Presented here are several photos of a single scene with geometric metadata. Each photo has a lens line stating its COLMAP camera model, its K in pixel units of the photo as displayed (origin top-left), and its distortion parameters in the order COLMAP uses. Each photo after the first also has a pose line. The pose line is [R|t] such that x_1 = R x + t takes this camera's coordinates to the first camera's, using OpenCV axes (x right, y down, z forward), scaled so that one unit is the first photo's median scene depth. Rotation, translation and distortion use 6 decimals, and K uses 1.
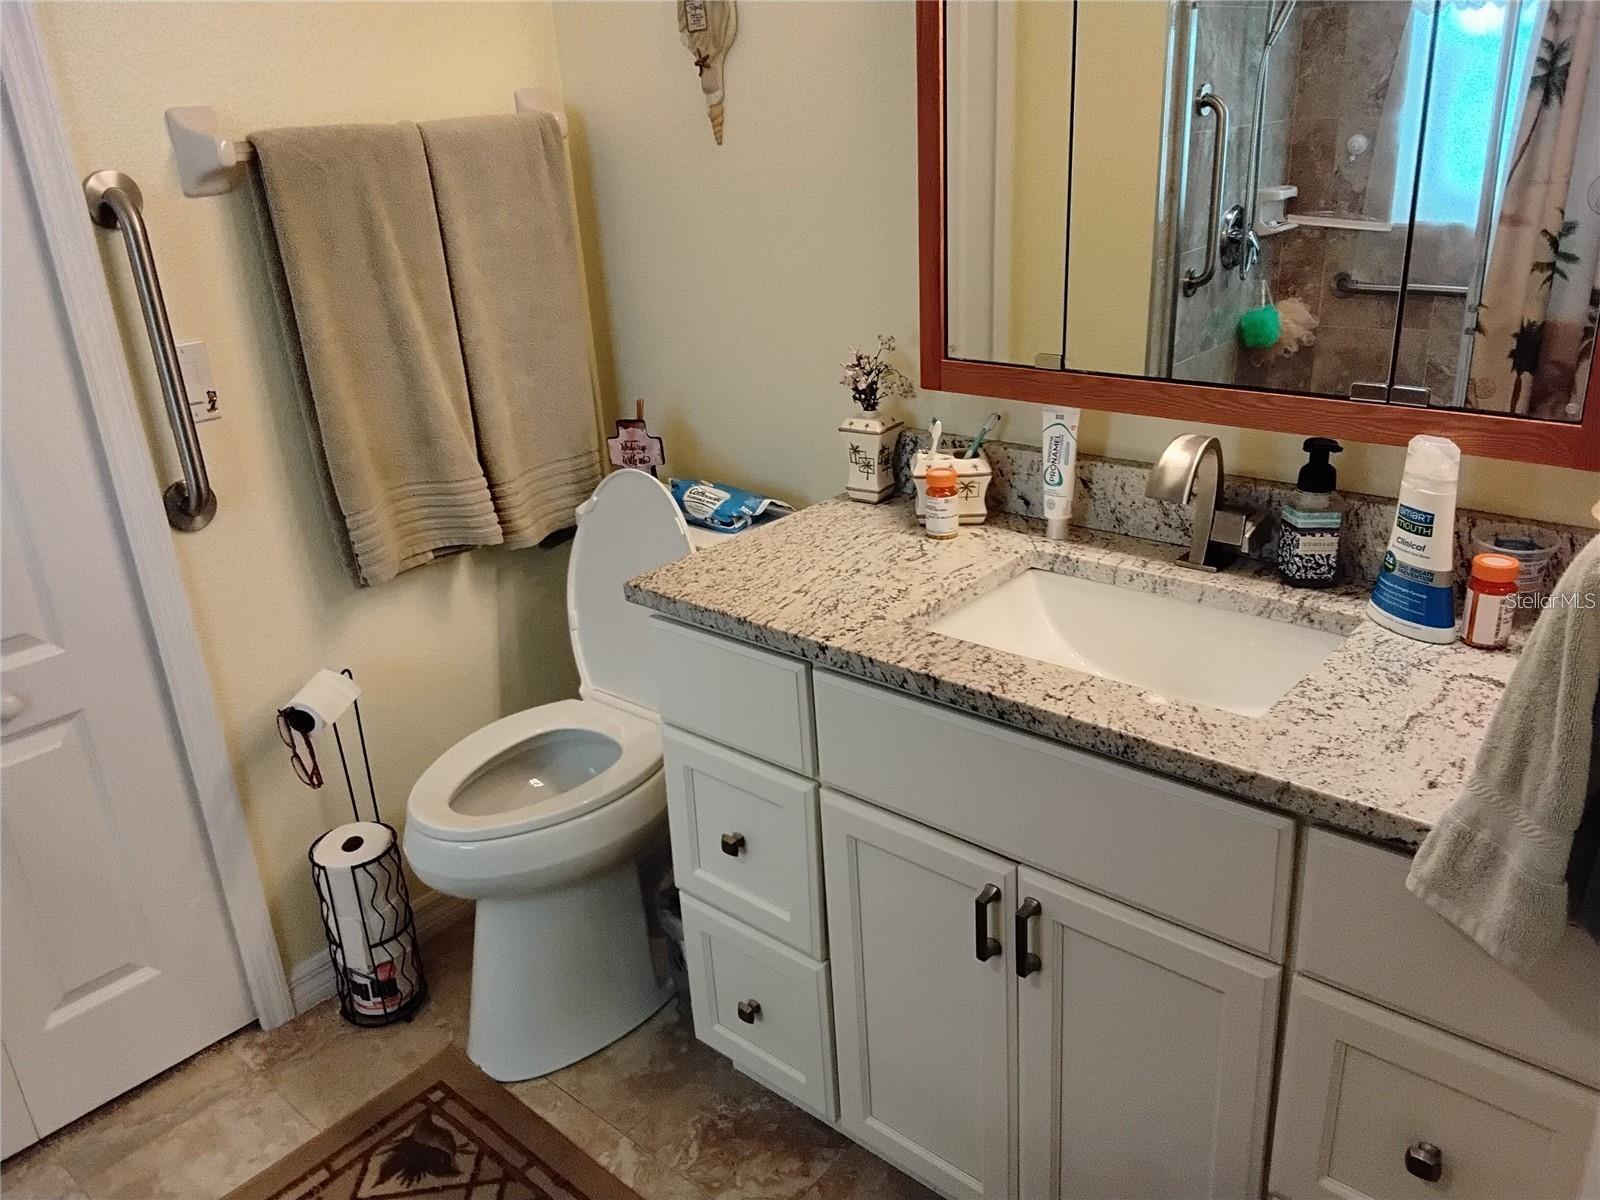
lens RADIAL K [[1252.0, 0, 799.9], [0, 1252.0, 609.9], [0, 0, 1]] dist [0.109254, -0.149995]
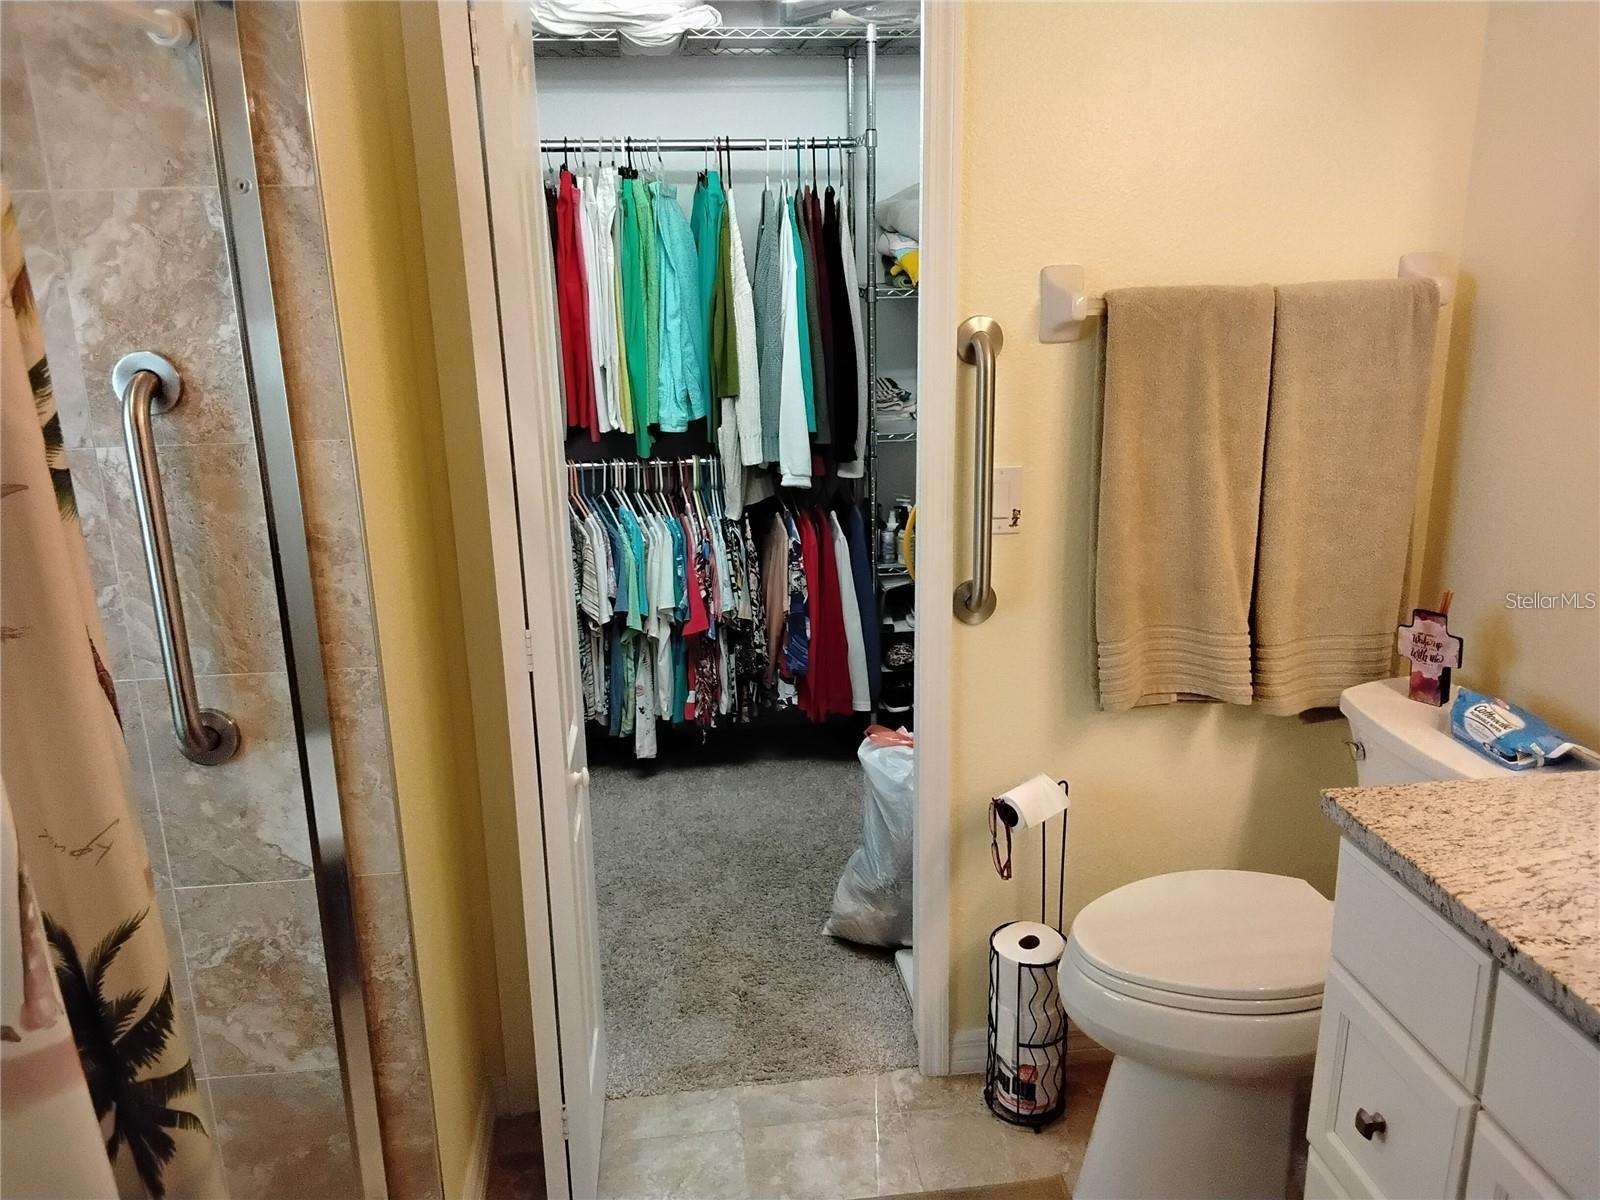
lens RADIAL K [[1252.0, 0, 799.9], [0, 1252.0, 609.9], [0, 0, 1]] dist [0.109254, -0.149995]
pose [[0.747989, 0.226282, -0.623946, 0.098971], [-0.273935, 0.961533, 0.020318, -0.050975], [0.604542, 0.155723, 0.781203, 0.026125]]
